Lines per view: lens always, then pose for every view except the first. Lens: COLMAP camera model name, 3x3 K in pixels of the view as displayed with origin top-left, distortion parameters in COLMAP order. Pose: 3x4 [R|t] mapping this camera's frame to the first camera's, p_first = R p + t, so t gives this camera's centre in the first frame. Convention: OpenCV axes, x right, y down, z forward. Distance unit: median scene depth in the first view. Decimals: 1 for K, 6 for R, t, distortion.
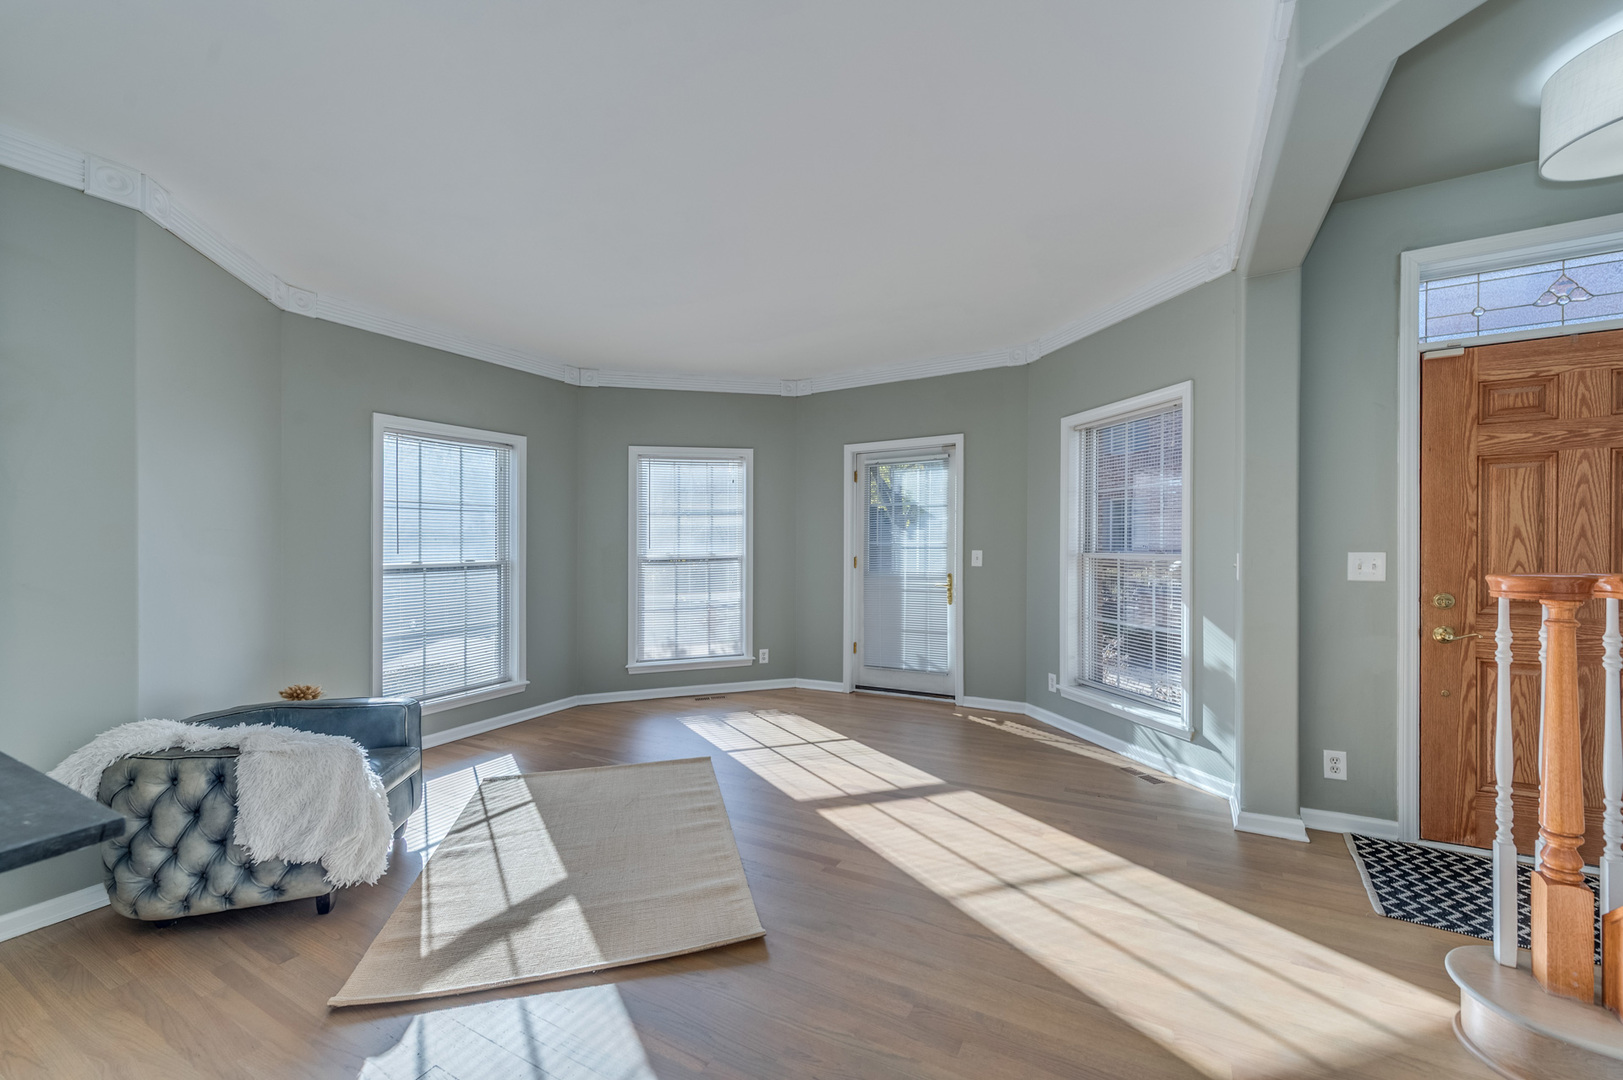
lens RADIAL K [[646.5, 0, 816.9], [0, 646.5, 547.3], [0, 0, 1]] dist [0.014379, -0.006447]
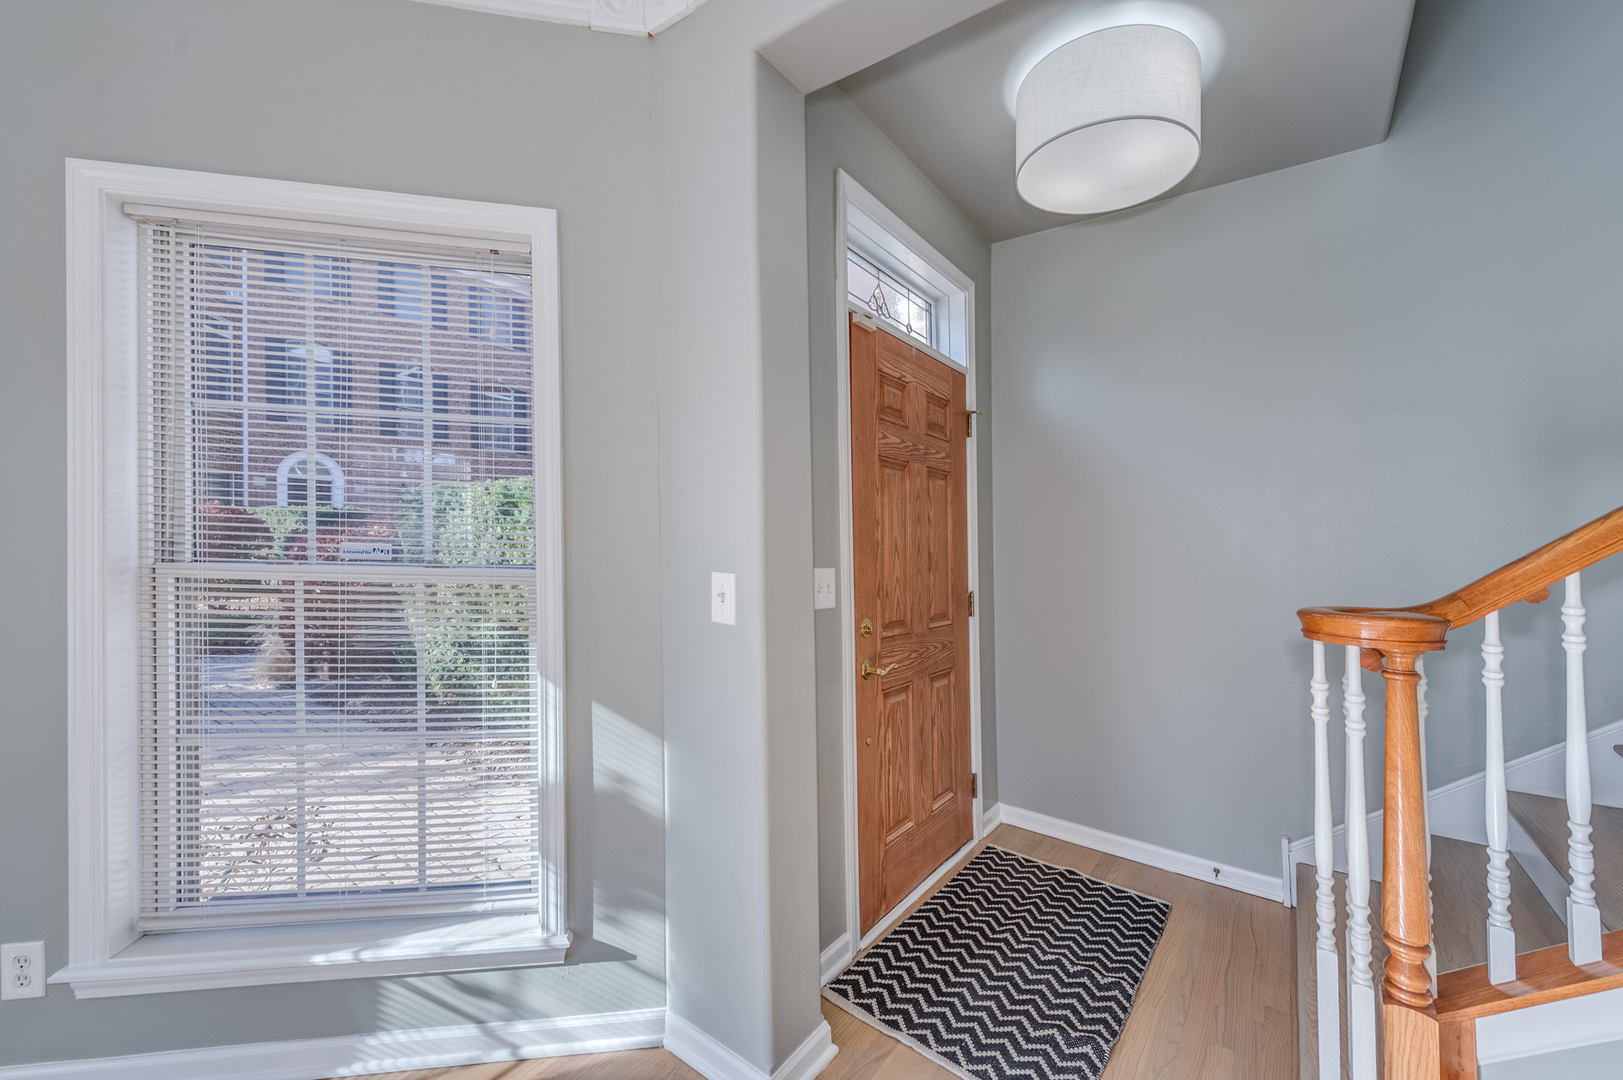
lens RADIAL K [[646.5, 0, 816.9], [0, 646.5, 547.3], [0, 0, 1]] dist [0.014379, -0.006447]
pose [[0.119046, 0.004517, 0.992878, 0.108305], [-0.024428, 0.999700, -0.001619, -0.009858], [-0.992588, -0.024061, 0.119121, 0.679976]]
